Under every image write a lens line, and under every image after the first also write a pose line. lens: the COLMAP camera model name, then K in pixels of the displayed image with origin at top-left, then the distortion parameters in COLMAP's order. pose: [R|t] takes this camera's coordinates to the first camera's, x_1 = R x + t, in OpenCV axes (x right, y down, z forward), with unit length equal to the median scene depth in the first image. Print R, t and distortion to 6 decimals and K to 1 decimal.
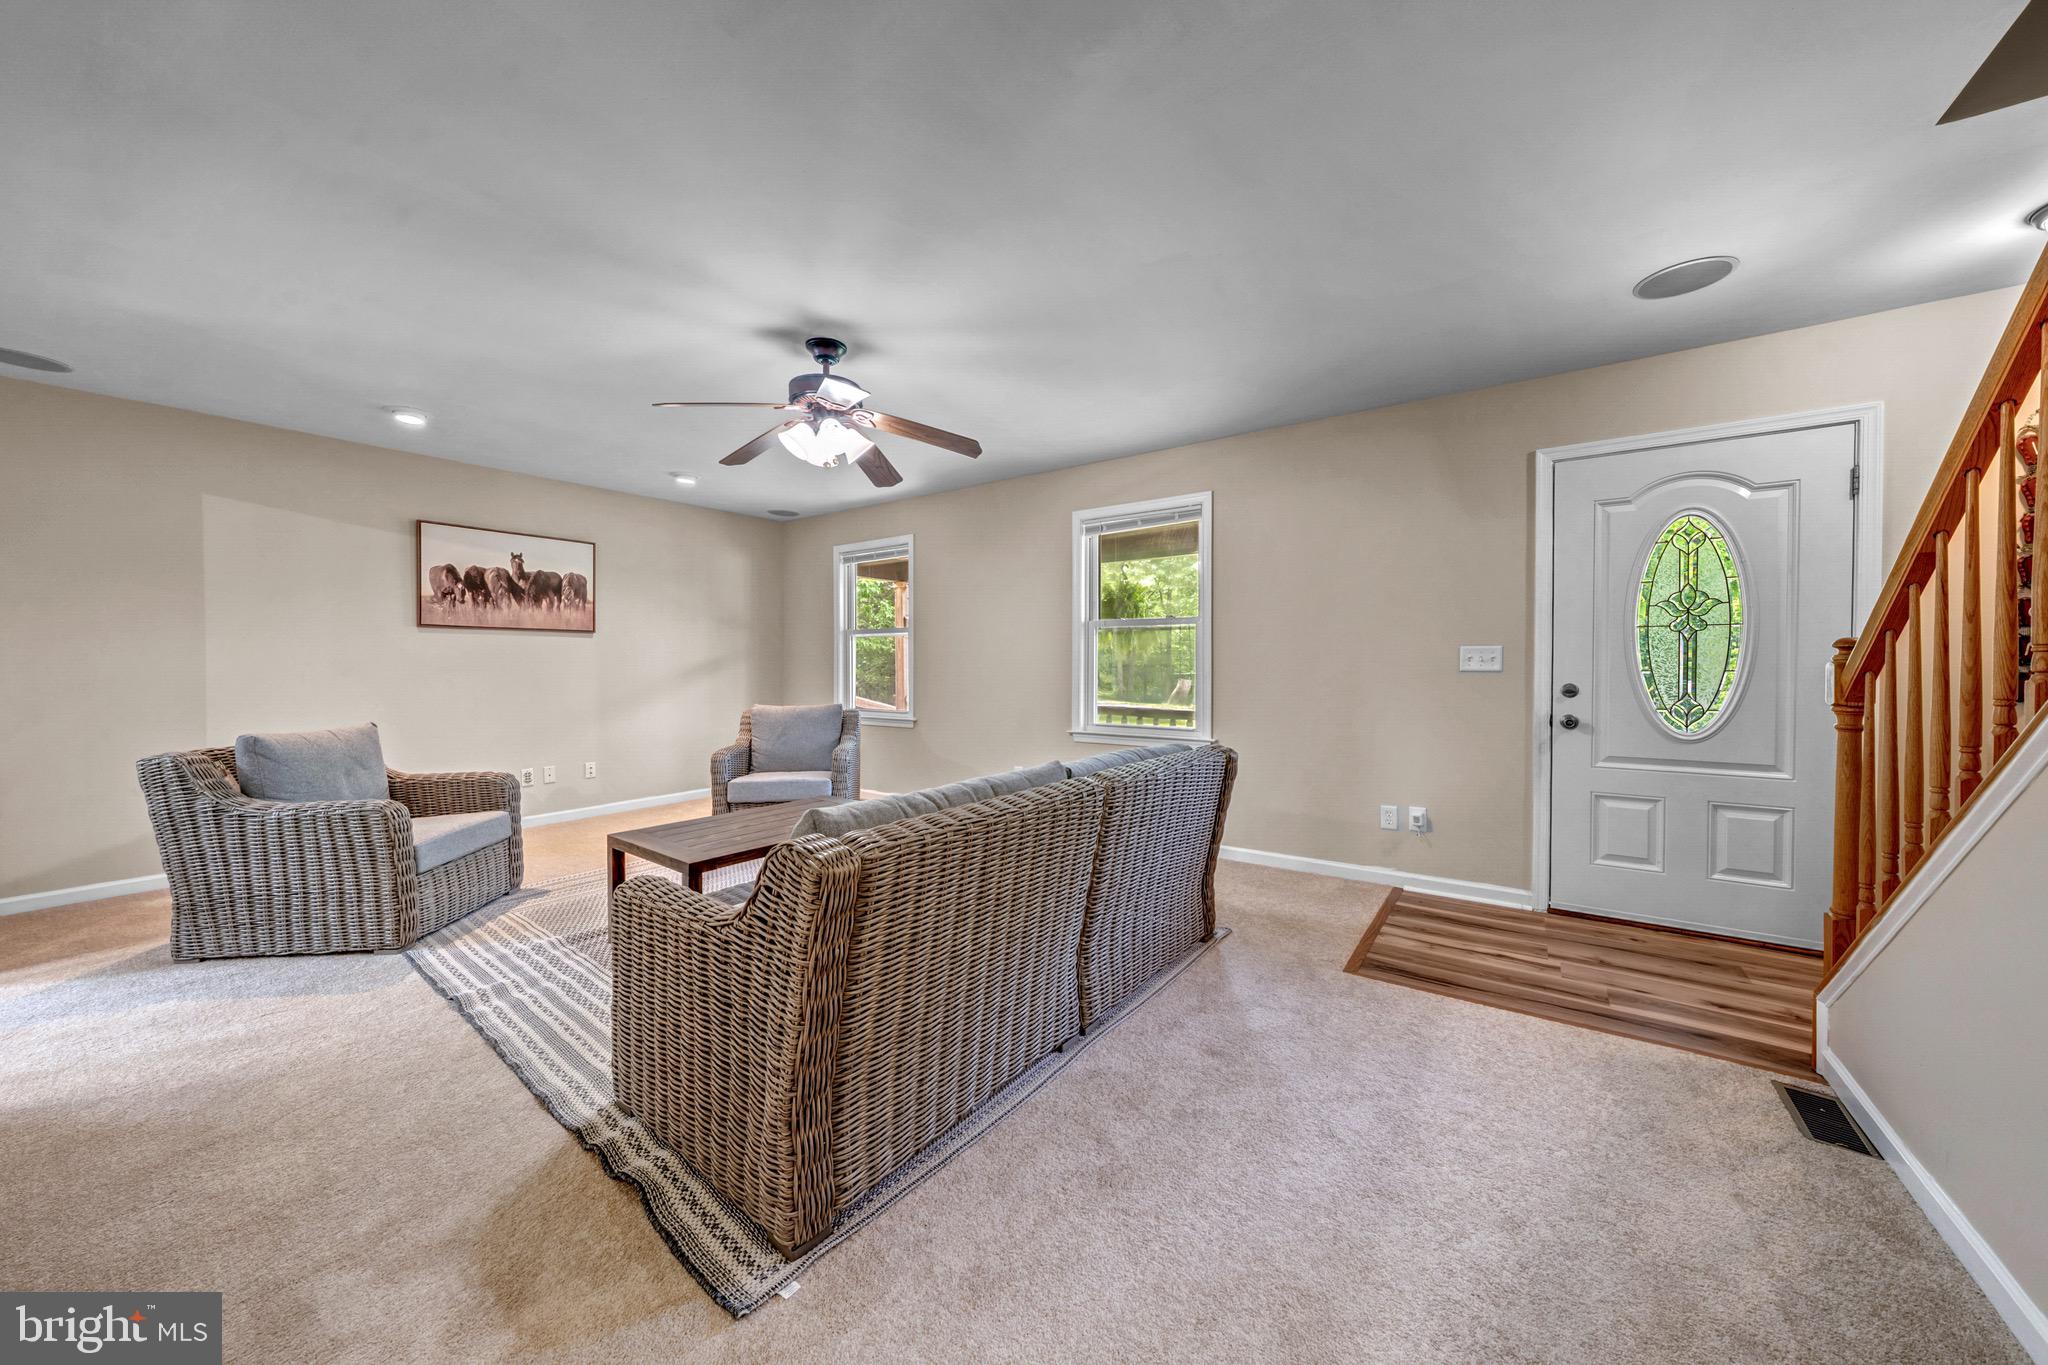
lens RADIAL K [[704.7, 0, 1022.3], [0, 704.7, 675.3], [0, 0, 1]] dist [-0.001589, -0.000266]
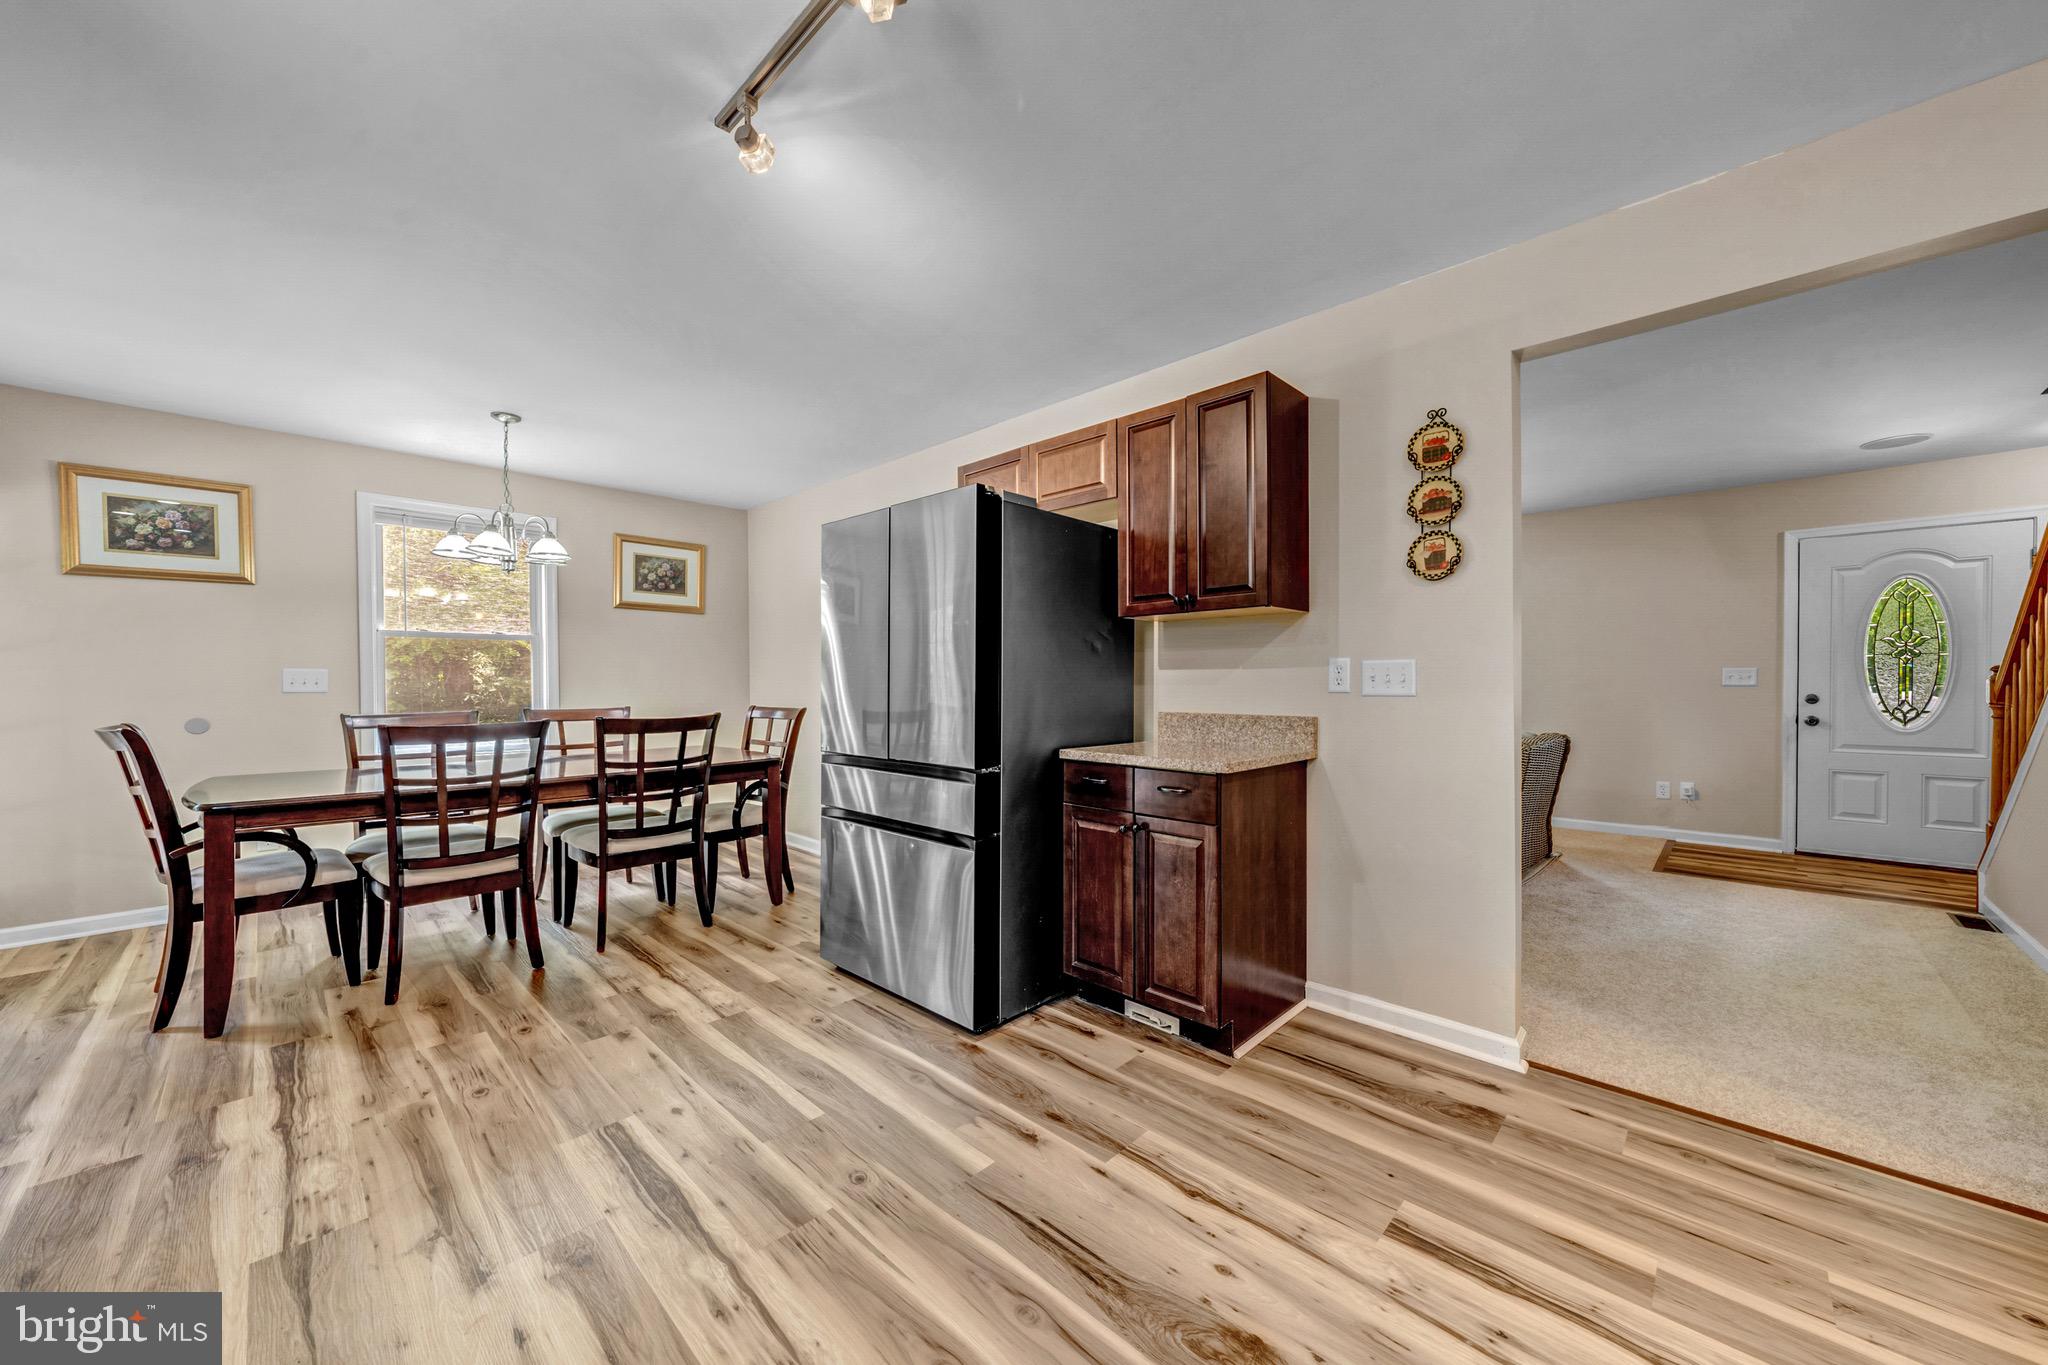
lens RADIAL K [[734.0, 0, 1023.9], [0, 734.0, 690.5], [0, 0, 1]] dist [-0.001712, 0.000110]
pose [[0.988626, -0.000706, -0.150392, -0.613961], [0.000359, 0.999997, -0.002334, 0.007856], [0.150393, 0.002254, 0.988624, -0.752557]]
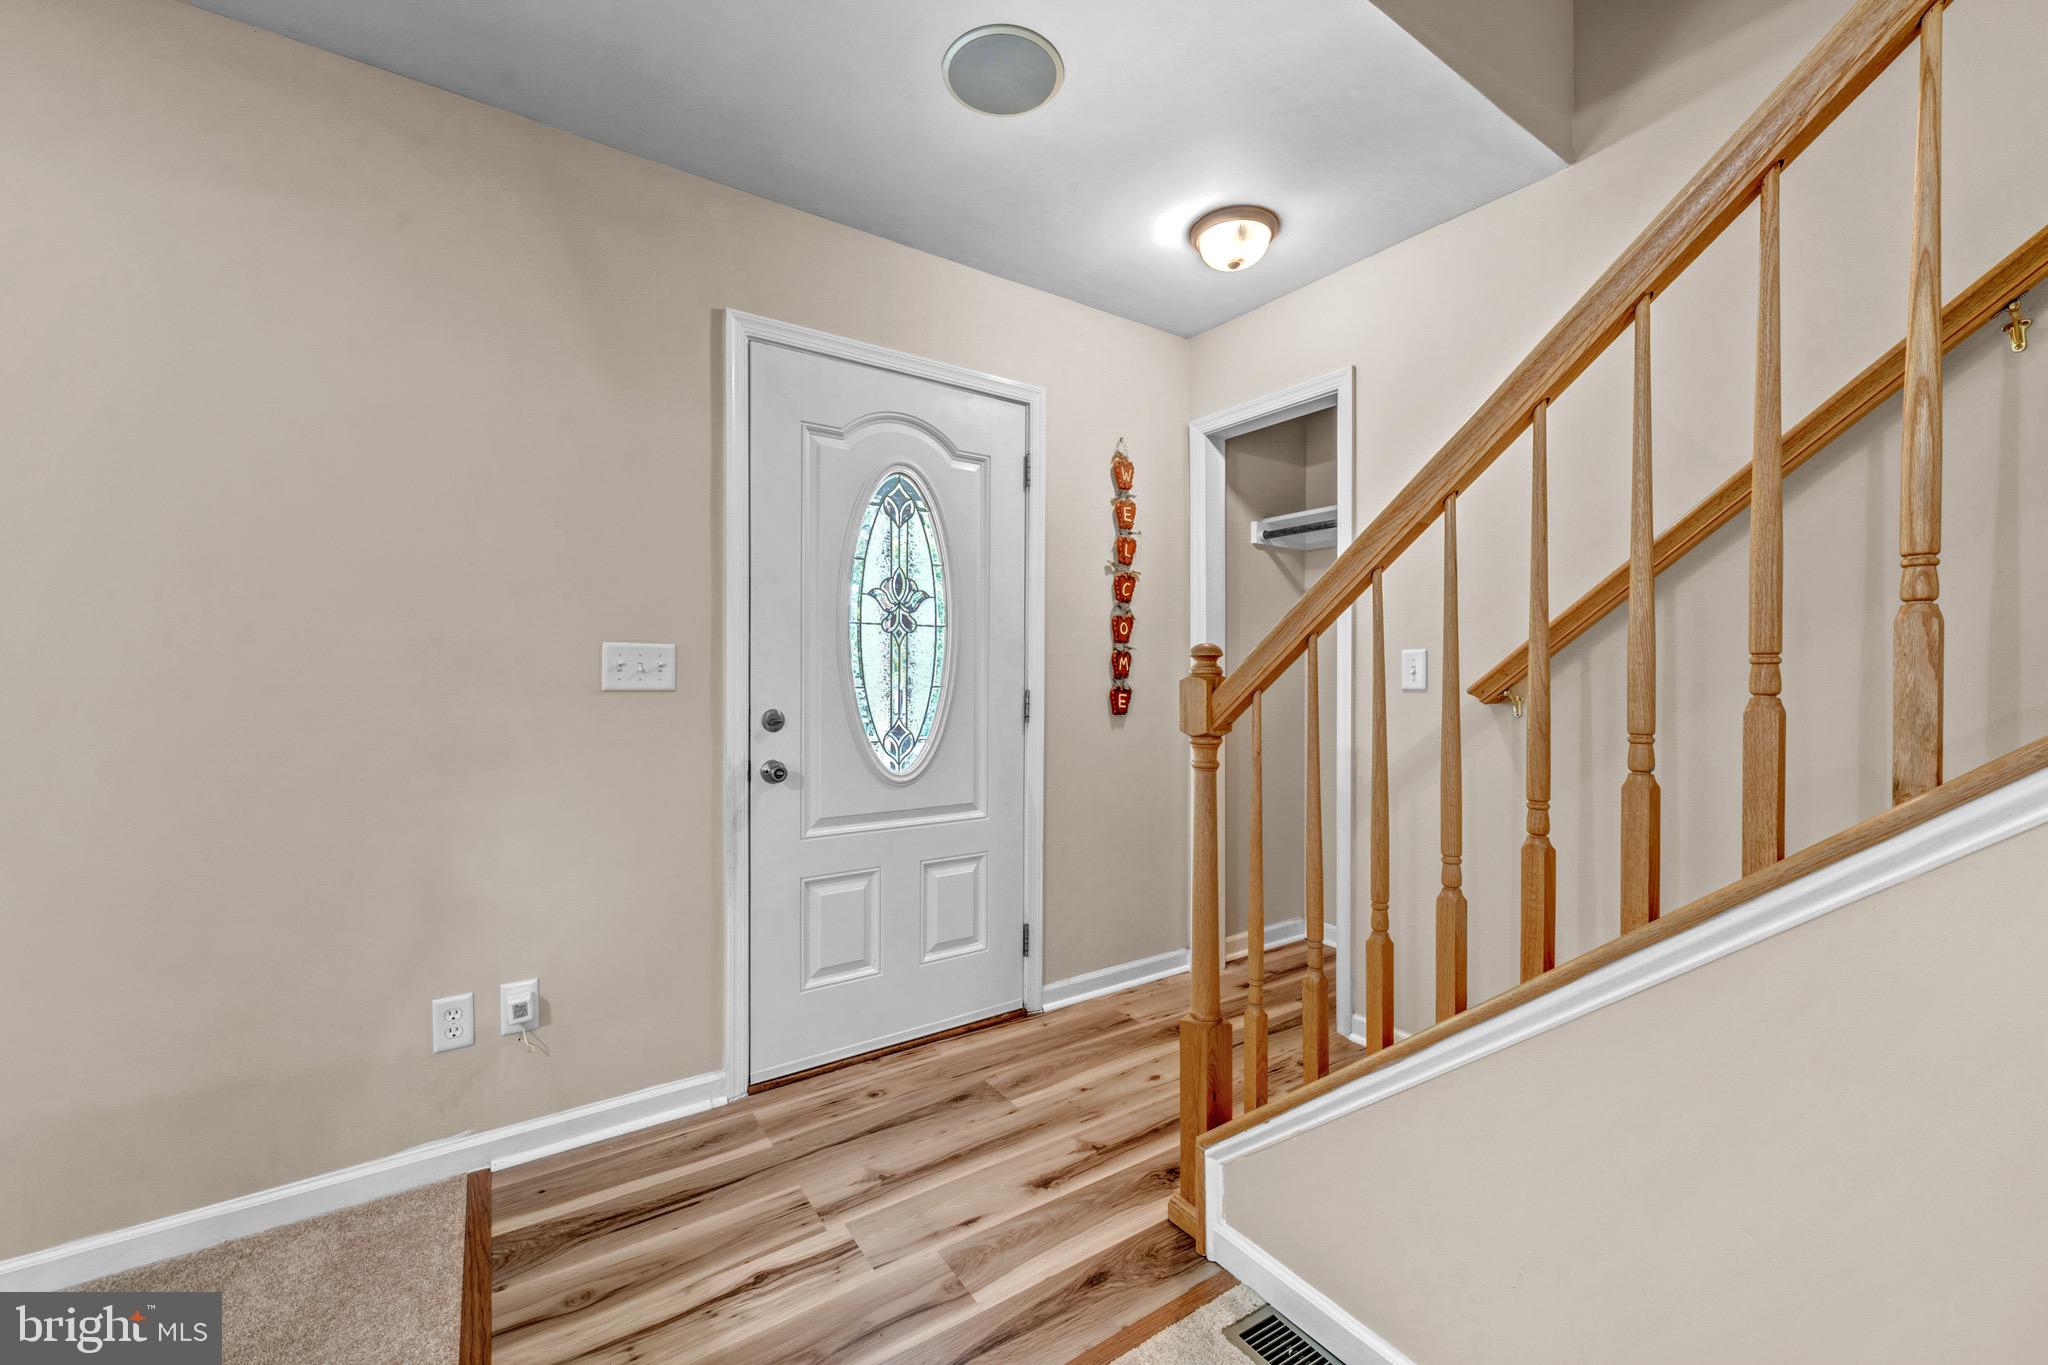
lens RADIAL K [[805.6, 0, 1028.0], [0, 805.6, 681.0], [0, 0, 1]] dist [-0.001735, -0.000103]
pose [[0.344836, -0.005874, 0.938644, 0.203415], [0.012255, 0.999923, 0.001755, -0.011836], [-0.938583, 0.010898, 0.344882, 0.572540]]
